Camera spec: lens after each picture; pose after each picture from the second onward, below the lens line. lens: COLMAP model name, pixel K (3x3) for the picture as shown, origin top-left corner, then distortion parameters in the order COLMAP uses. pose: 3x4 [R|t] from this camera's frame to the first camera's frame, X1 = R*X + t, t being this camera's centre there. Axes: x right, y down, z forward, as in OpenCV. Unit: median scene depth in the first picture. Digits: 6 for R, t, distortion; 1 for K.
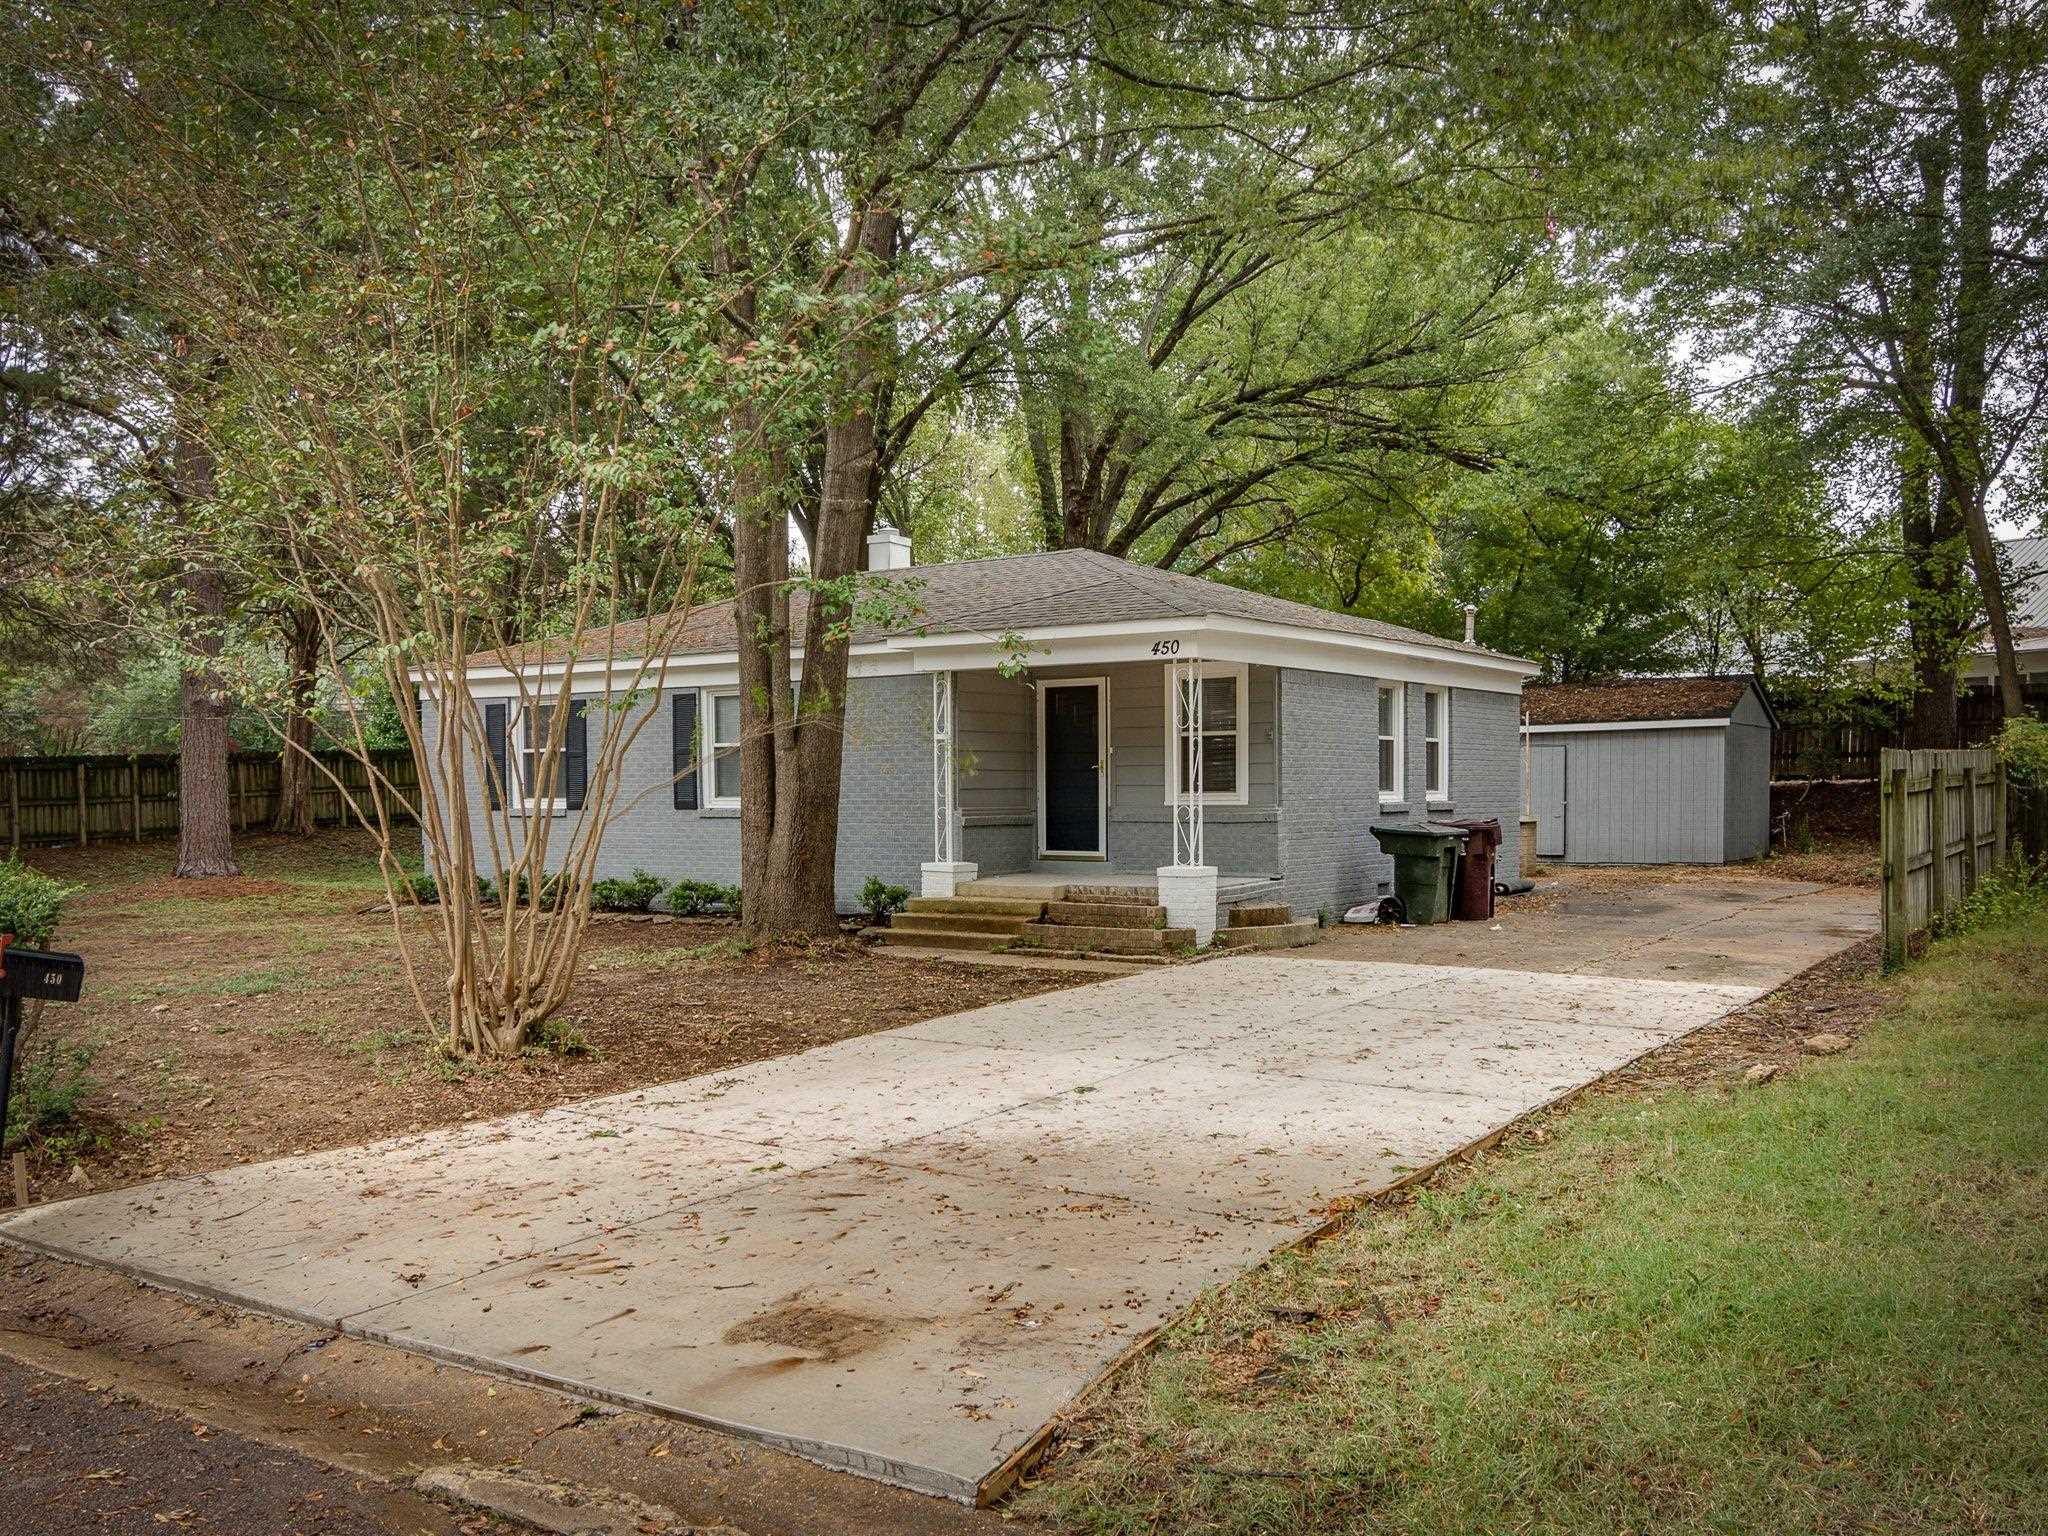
lens RADIAL K [[1771.4, 0, 1024.0], [0, 1771.4, 768.0], [0, 0, 1]] dist [0.000575, 0.002373]
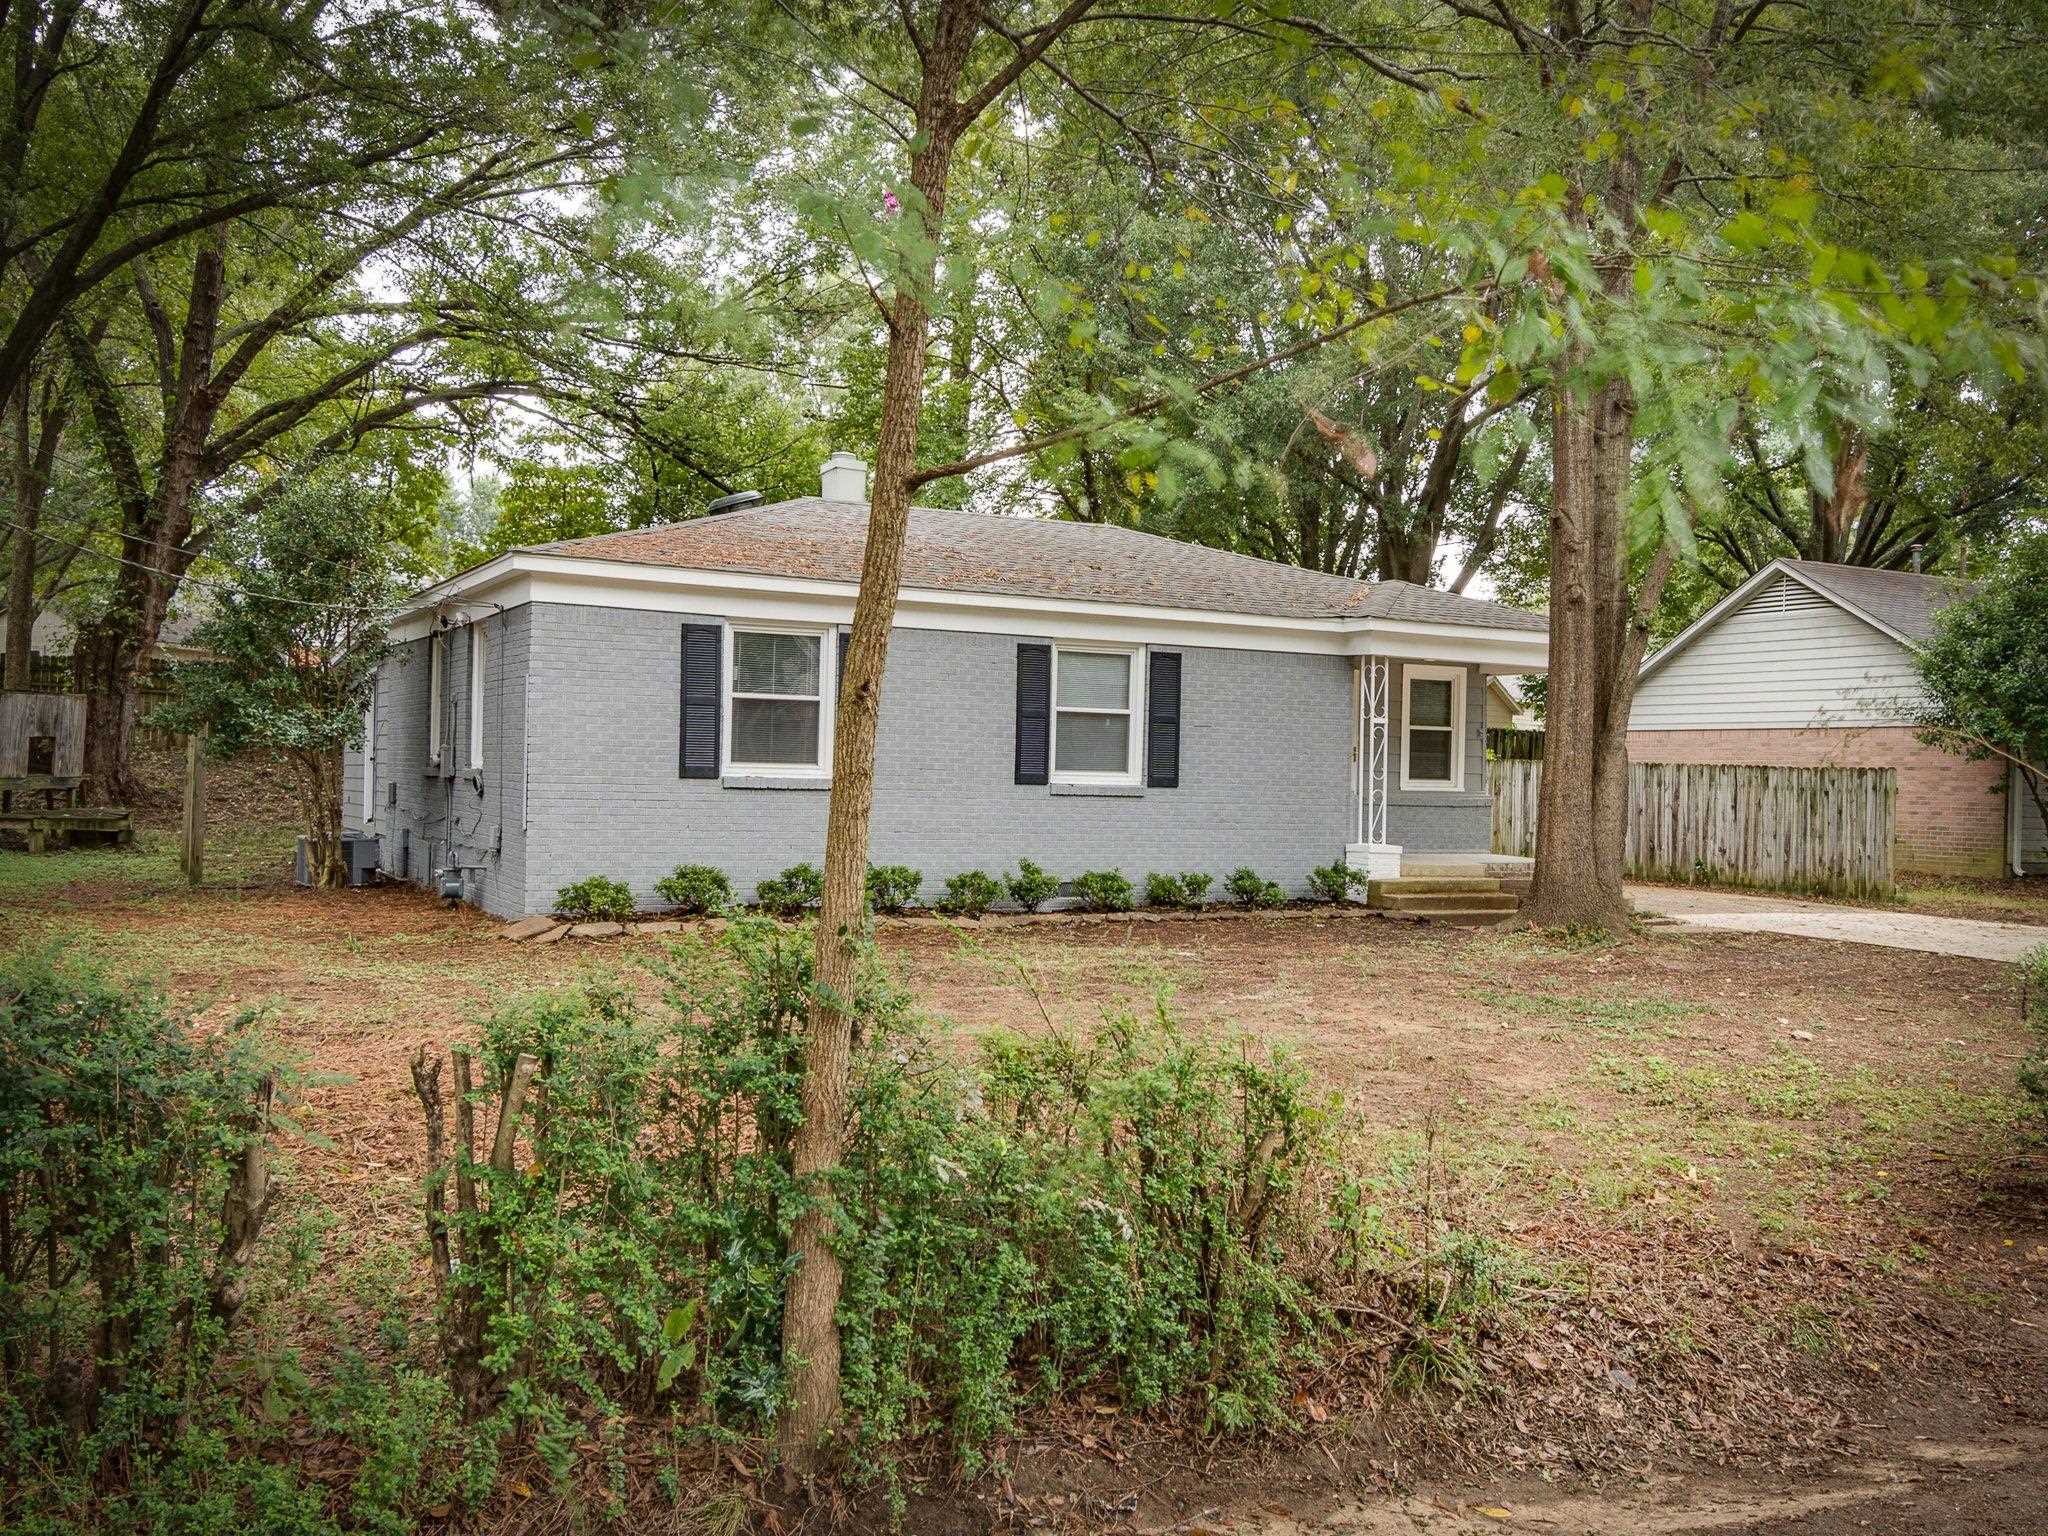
lens RADIAL K [[1771.4, 0, 1024.0], [0, 1771.4, 768.0], [0, 0, 1]] dist [0.000575, 0.002373]
pose [[0.486076, 0.018386, 0.873723, -0.974079], [-0.042113, 0.999110, 0.002405, 0.014734], [-0.872901, -0.037964, 0.486418, 0.642003]]
